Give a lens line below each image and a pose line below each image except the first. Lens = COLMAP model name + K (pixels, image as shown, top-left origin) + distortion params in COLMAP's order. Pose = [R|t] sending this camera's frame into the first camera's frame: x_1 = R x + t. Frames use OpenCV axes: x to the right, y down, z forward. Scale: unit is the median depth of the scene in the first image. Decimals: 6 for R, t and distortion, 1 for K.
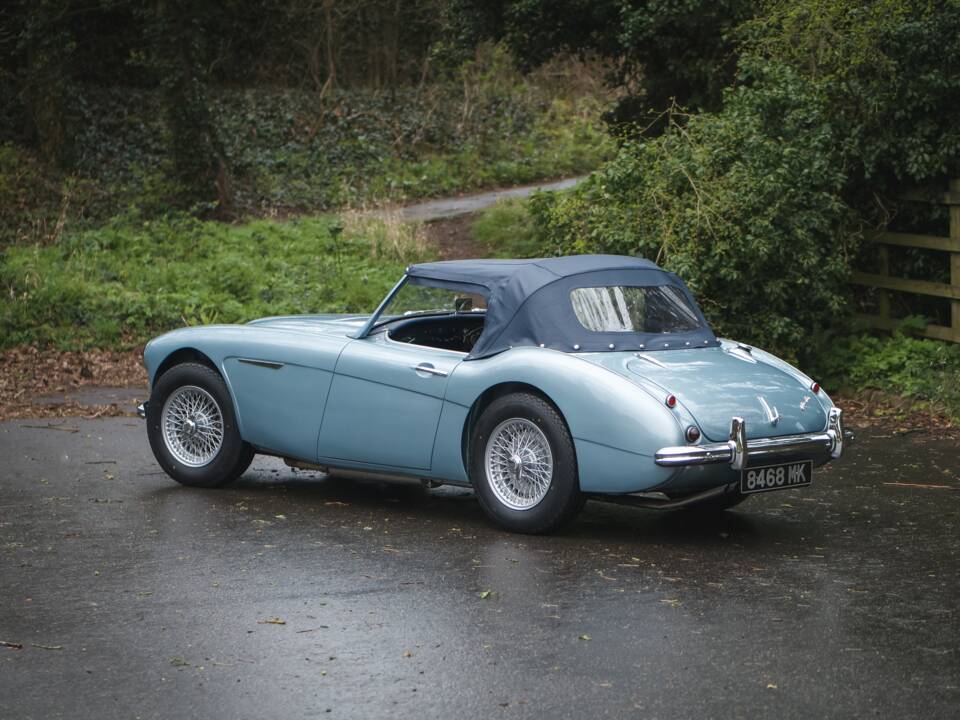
lens RADIAL K [[2724.2, 0, 480.0], [0, 2724.2, 360.0], [0, 0, 1]] dist [-0.056413, -0.151603]
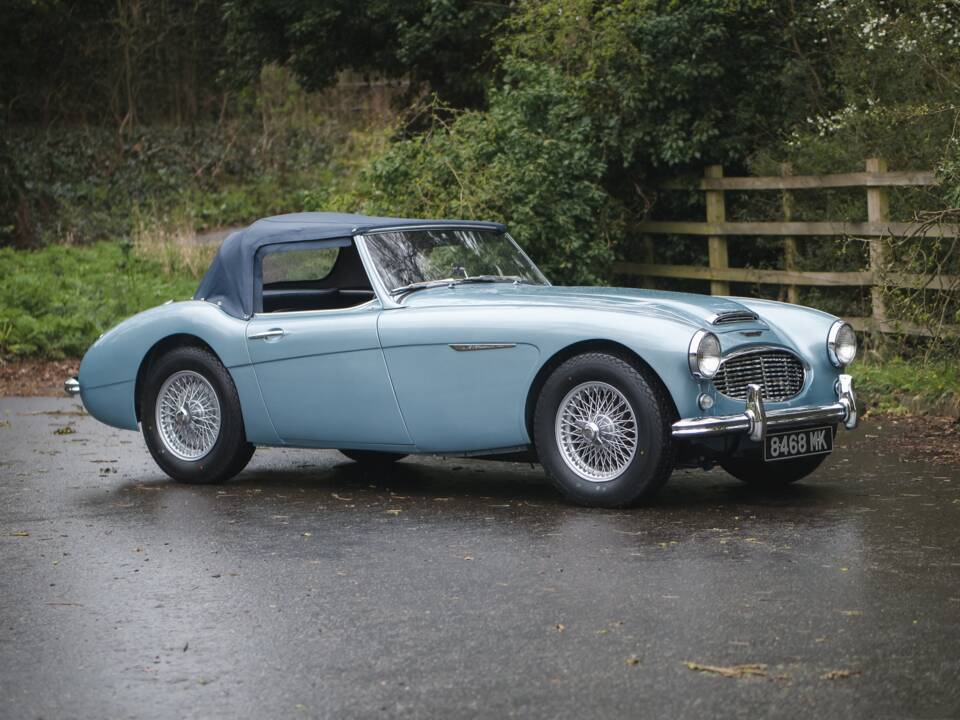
lens RADIAL K [[2773.0, 0, 480.0], [0, 2773.0, 360.0], [0, 0, 1]] dist [-0.106743, 0.495997]
pose [[0.998269, -0.032824, 0.048806, 0.024713], [0.034575, 0.998772, -0.035479, 0.032898], [-0.047581, 0.037105, 0.998178, -0.042652]]
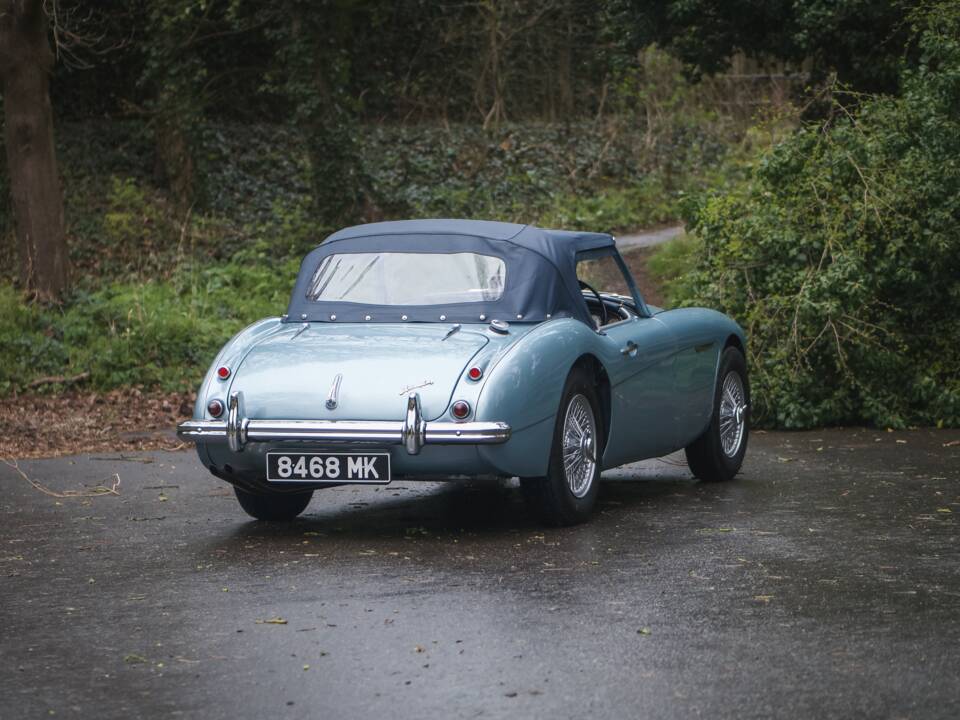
lens RADIAL K [[2875.0, 0, 480.0], [0, 2875.0, 360.0], [0, 0, 1]] dist [-0.173431, 1.851912]
pose [[0.995022, -0.023625, -0.096810, 0.033167], [0.019218, 0.998747, -0.046210, 0.026311], [0.097781, 0.044119, 0.994230, 0.060114]]
